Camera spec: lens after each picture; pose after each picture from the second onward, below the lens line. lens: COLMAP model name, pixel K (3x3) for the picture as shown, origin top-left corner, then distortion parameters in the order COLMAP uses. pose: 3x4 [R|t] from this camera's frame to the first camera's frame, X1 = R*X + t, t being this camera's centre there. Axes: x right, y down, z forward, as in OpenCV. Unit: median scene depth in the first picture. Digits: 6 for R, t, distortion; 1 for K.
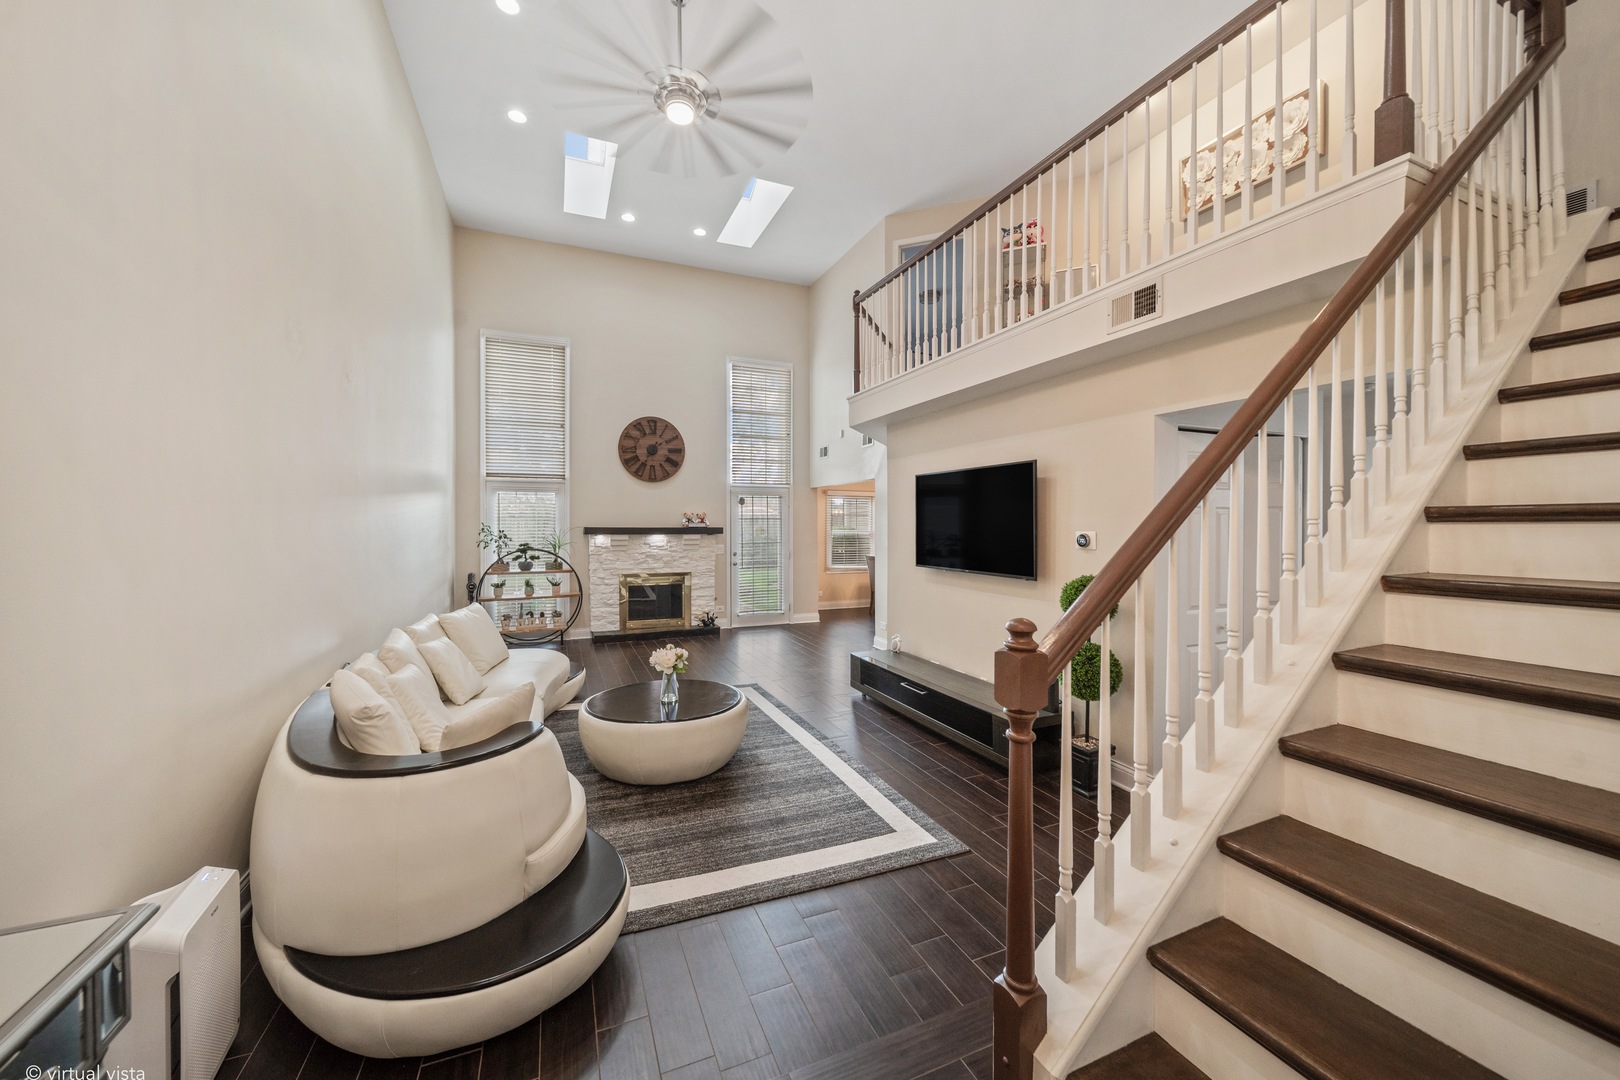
lens RADIAL K [[589.7, 0, 801.6], [0, 589.7, 525.1], [0, 0, 1]] dist [0.009093, 0.000313]
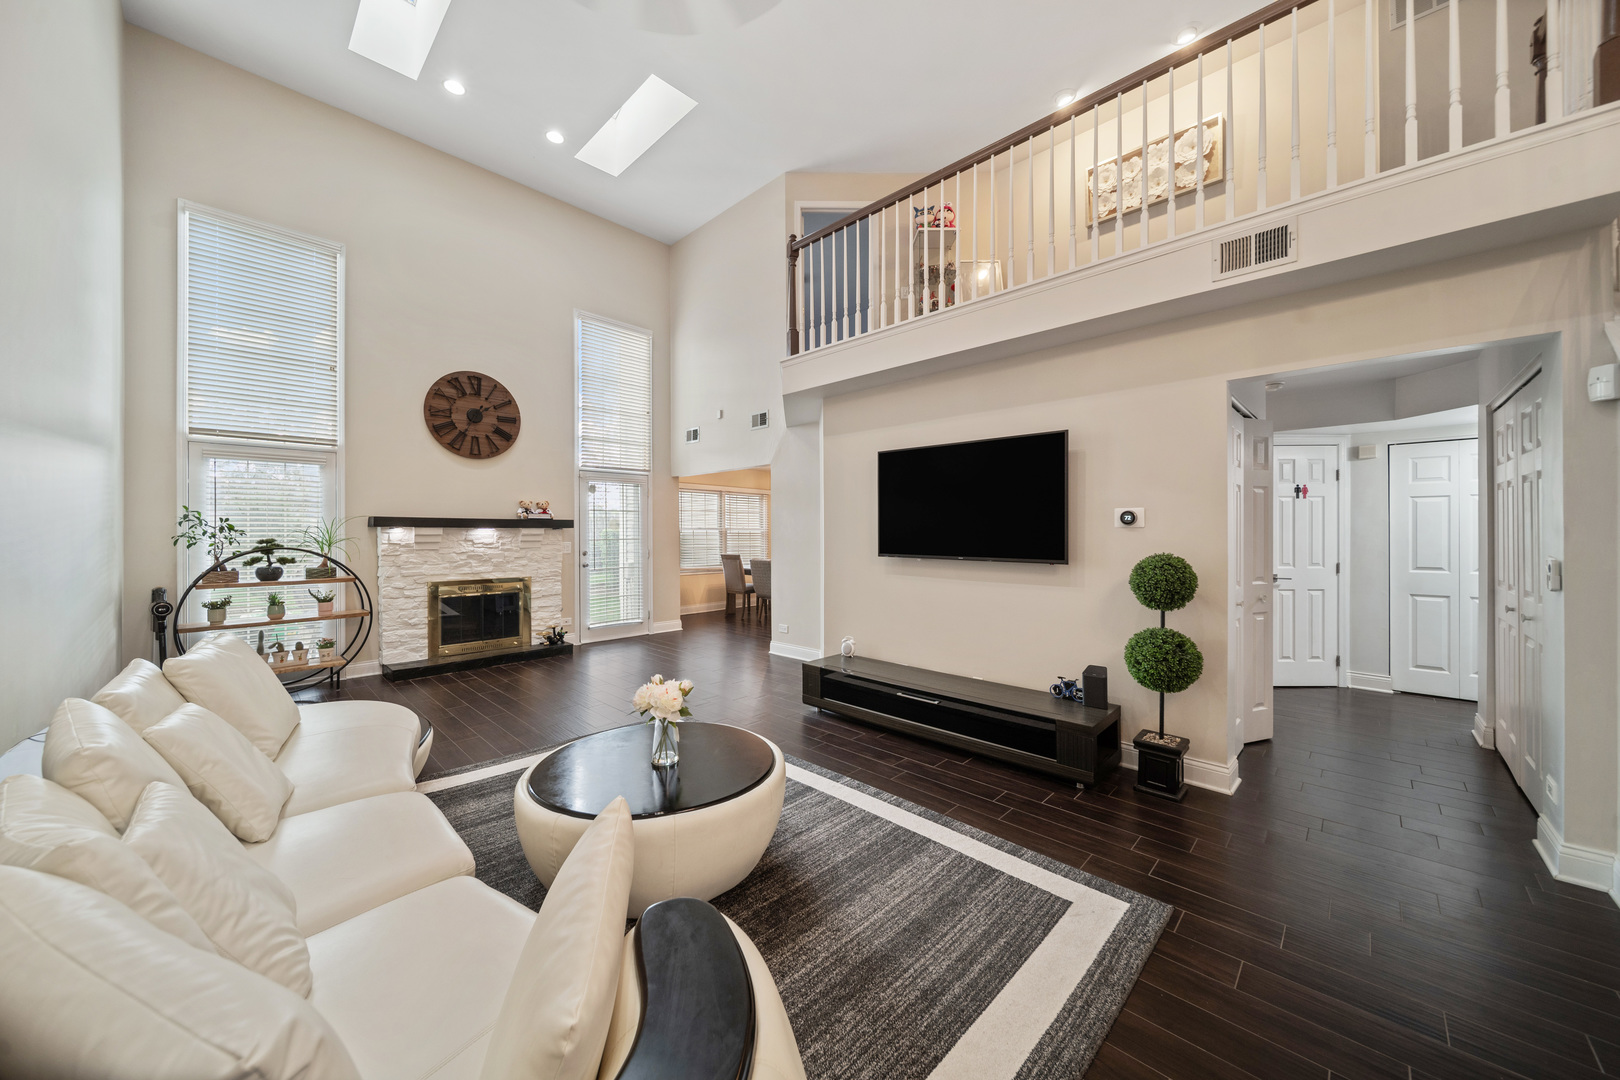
lens RADIAL K [[568.6, 0, 798.5], [0, 568.6, 532.3], [0, 0, 1]] dist [0.003408, -0.000539]
pose [[0.923733, -0.000870, 0.383037, -0.178429], [0.000830, 1.000000, 0.000271, 0.025182], [-0.383037, 0.000067, 0.923733, 0.202805]]
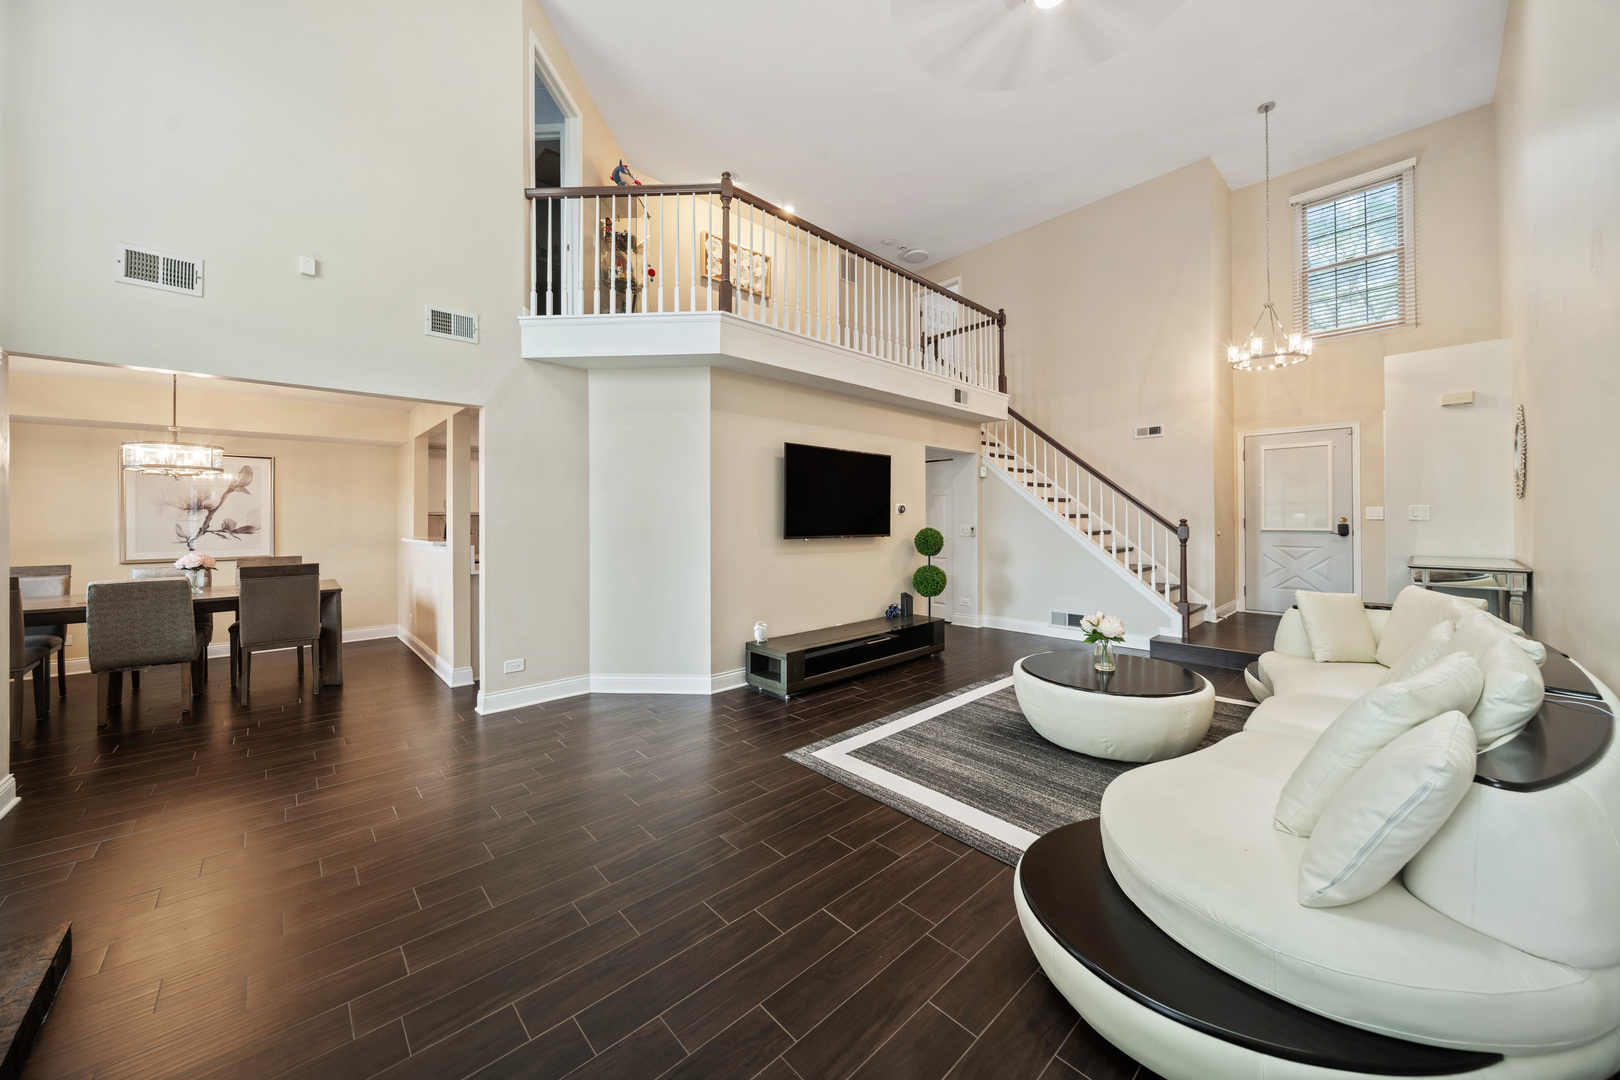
lens RADIAL K [[568.6, 0, 797.0], [0, 568.6, 524.8], [0, 0, 1]] dist [0.003408, -0.000539]
pose [[-0.329476, -0.006706, 0.944140, -0.507598], [0.004341, 0.999953, 0.008618, 0.029081], [-0.944154, 0.006938, -0.329432, 0.968107]]
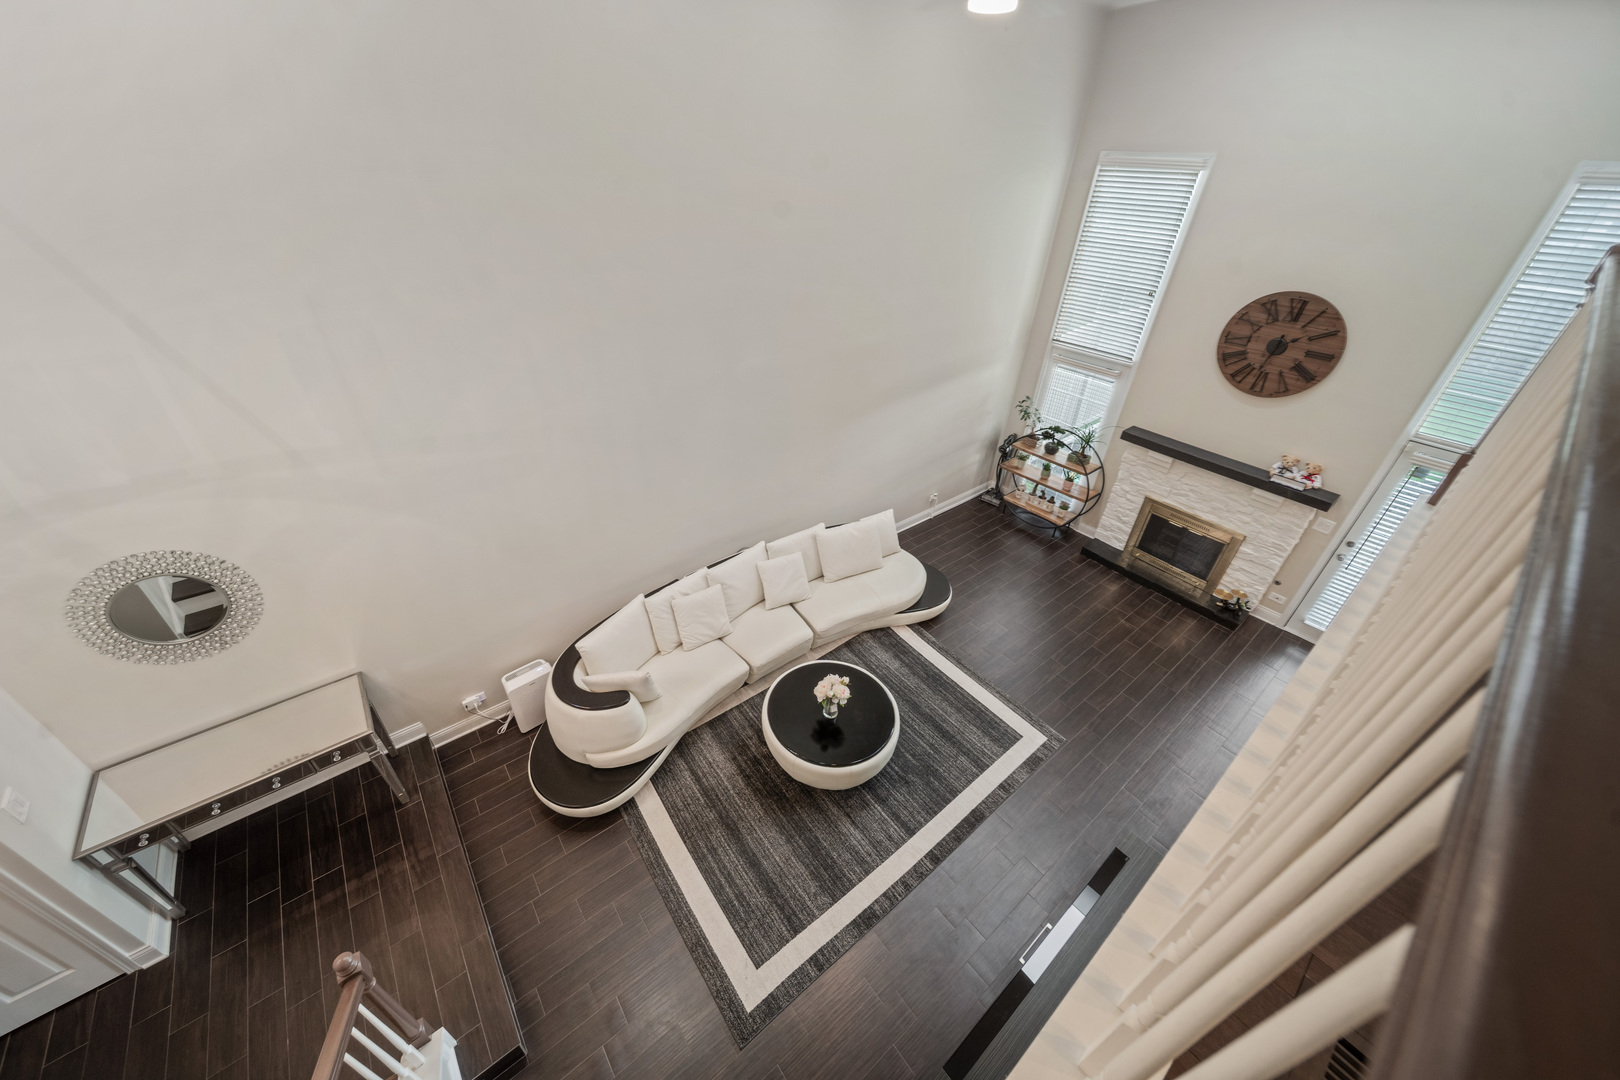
lens RADIAL K [[568.6, 0, 792.7], [0, 568.6, 532.1], [0, 0, 1]] dist [0.003408, -0.000539]
pose [[0.257906, 0.545048, -0.797752, 0.255663], [-0.025959, 0.829296, 0.558207, -0.348460], [0.965821, -0.123256, 0.228029, 0.388743]]
